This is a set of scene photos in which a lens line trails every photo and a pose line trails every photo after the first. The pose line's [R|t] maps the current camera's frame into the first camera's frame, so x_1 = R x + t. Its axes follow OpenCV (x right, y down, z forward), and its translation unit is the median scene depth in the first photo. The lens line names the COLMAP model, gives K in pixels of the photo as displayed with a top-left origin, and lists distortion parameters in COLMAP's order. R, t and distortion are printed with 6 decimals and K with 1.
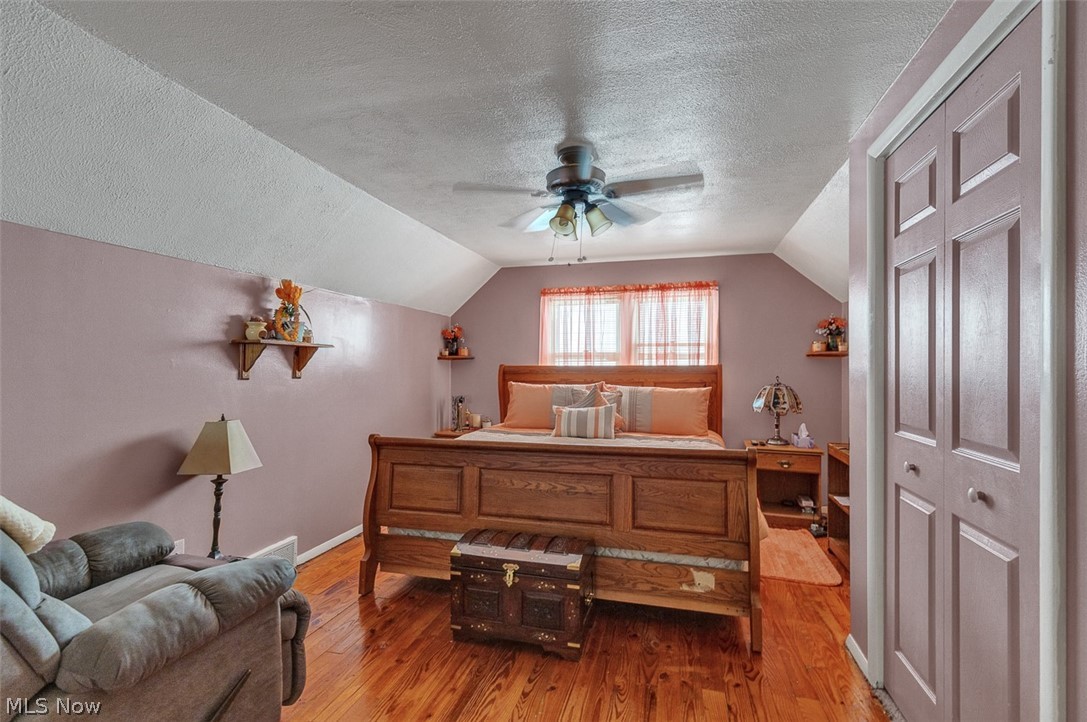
lens RADIAL K [[493.9, 0, 535.3], [0, 493.9, 367.1], [0, 0, 1]] dist [0.009856, -0.000563]
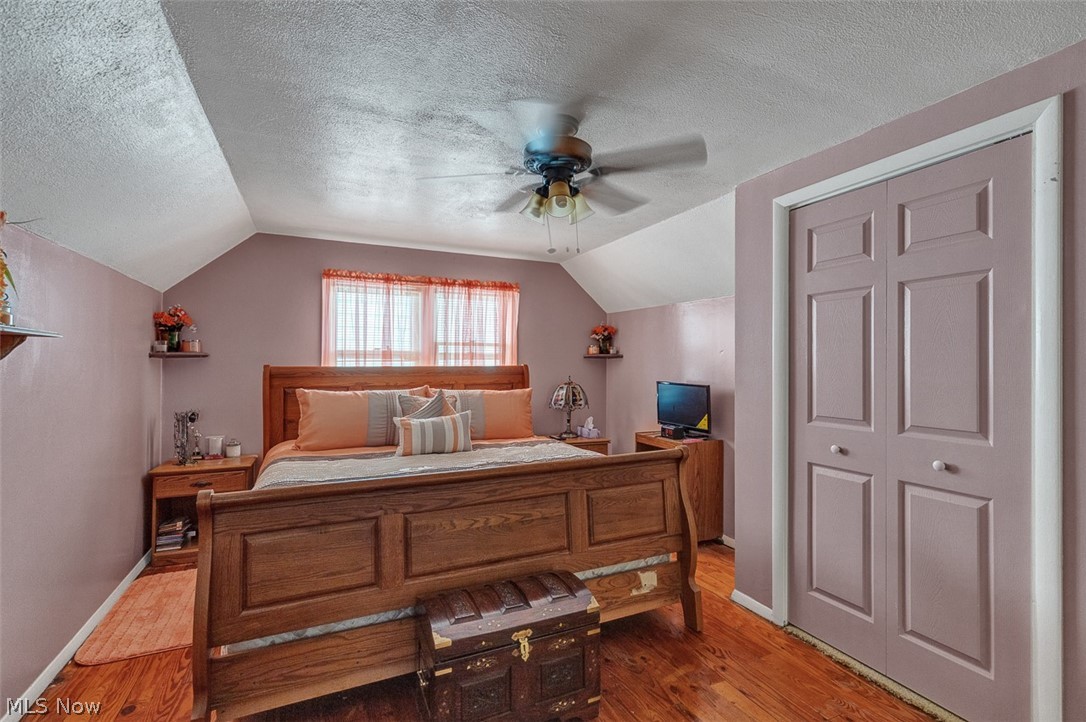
lens RADIAL K [[493.5, 0, 542.9], [0, 493.5, 362.4], [0, 0, 1]] dist [0.009856, -0.000563]
pose [[0.757438, 0.001285, 0.652906, -0.410380], [-0.000979, 0.999999, -0.000832, -0.015788], [-0.652907, -0.000009, 0.757438, 0.304788]]
